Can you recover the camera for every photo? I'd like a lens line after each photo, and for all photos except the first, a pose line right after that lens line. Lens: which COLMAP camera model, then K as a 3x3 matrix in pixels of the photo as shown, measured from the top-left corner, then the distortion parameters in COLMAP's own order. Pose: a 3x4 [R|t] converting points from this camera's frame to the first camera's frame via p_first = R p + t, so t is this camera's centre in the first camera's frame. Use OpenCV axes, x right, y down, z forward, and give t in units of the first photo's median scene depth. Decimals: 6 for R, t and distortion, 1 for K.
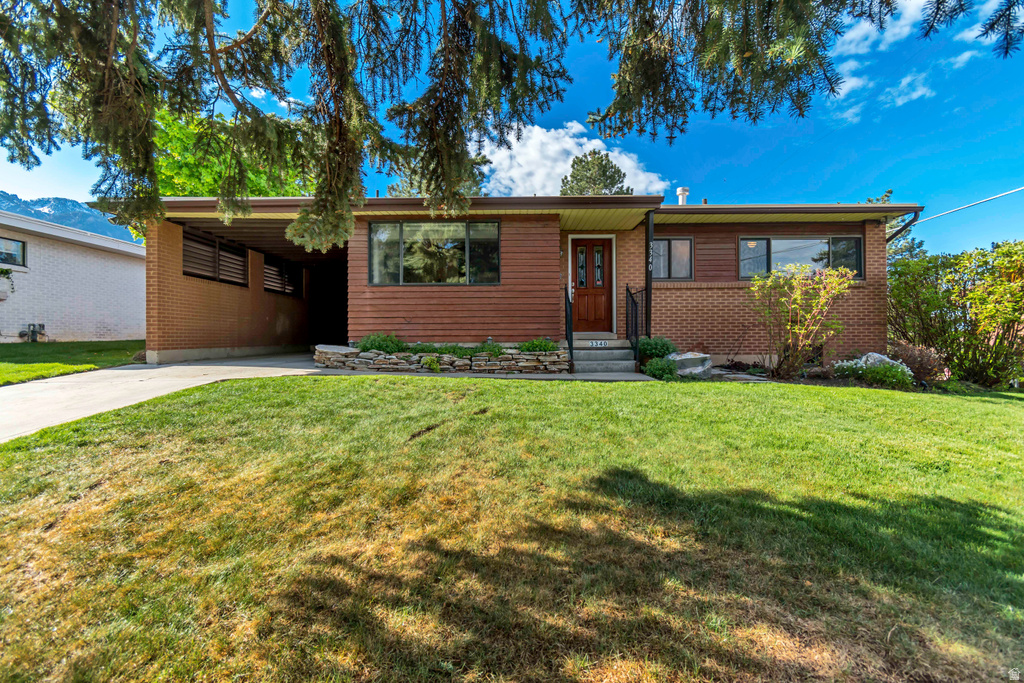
lens RADIAL K [[457.1, 0, 513.4], [0, 457.1, 337.1], [0, 0, 1]] dist [0.003957, -0.000875]
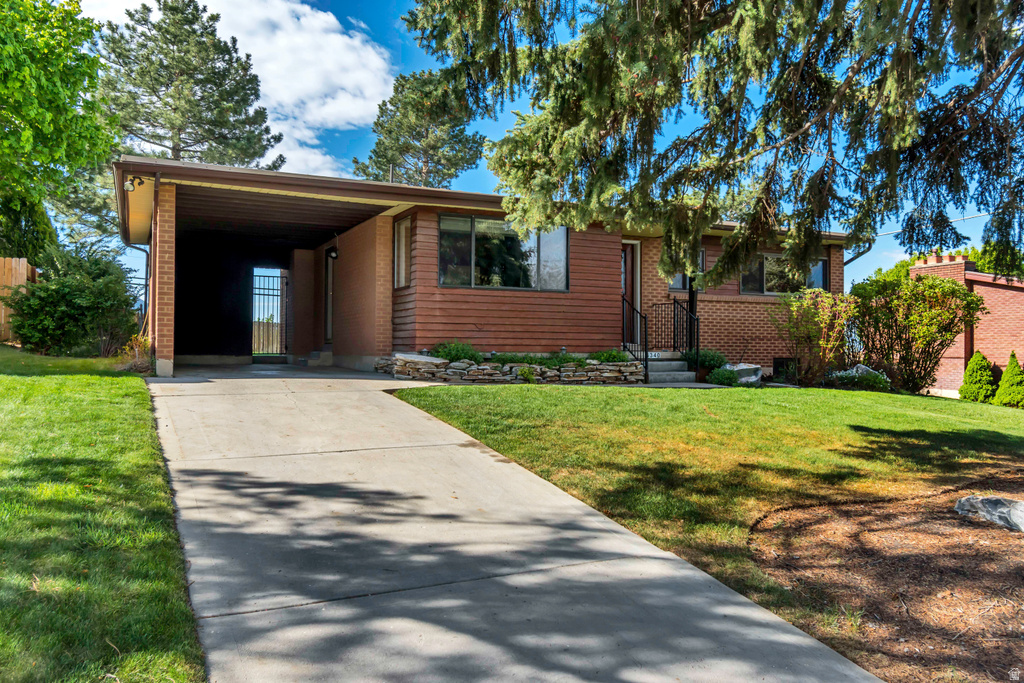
lens RADIAL K [[776.6, 0, 512.0], [0, 776.6, 341.5], [0, 0, 1]] dist [0.000417, -0.002461]
pose [[0.903719, 0.015631, 0.427841, -0.826086], [-0.012606, 0.999872, -0.009903, 0.005546], [-0.427941, 0.003556, 0.903800, -0.407092]]
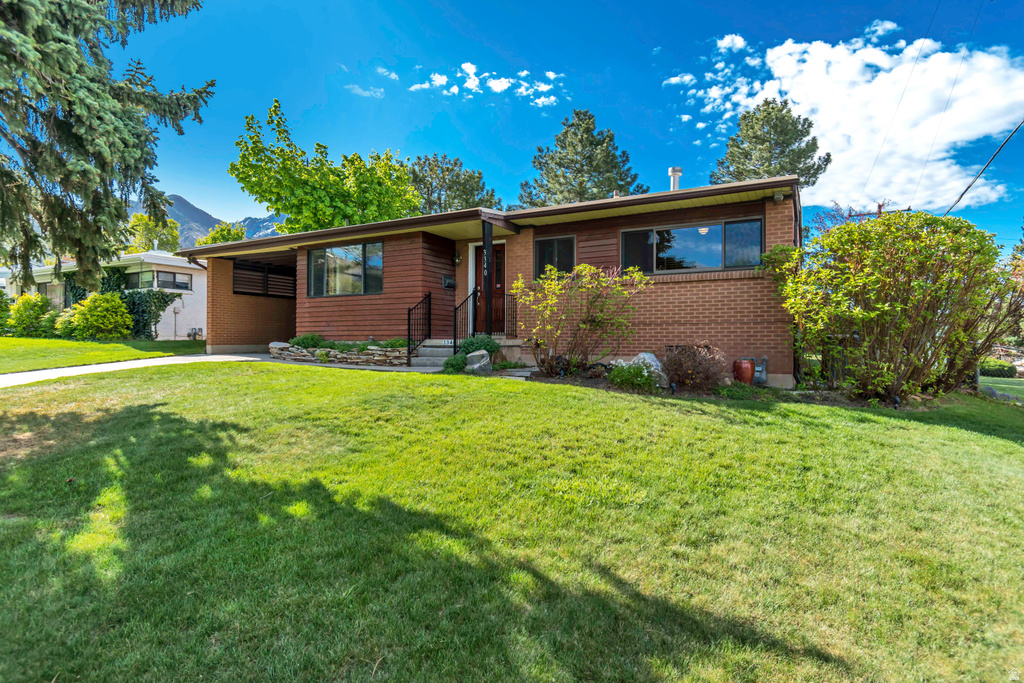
lens RADIAL K [[579.1, 0, 512.0], [0, 579.1, 341.5], [0, 0, 1]] dist [0.005504, 0.000324]
pose [[0.867957, 0.005001, -0.496615, 1.043991], [-0.004166, 0.999987, 0.002788, 0.007428], [0.496623, -0.000351, 0.867967, -0.171289]]
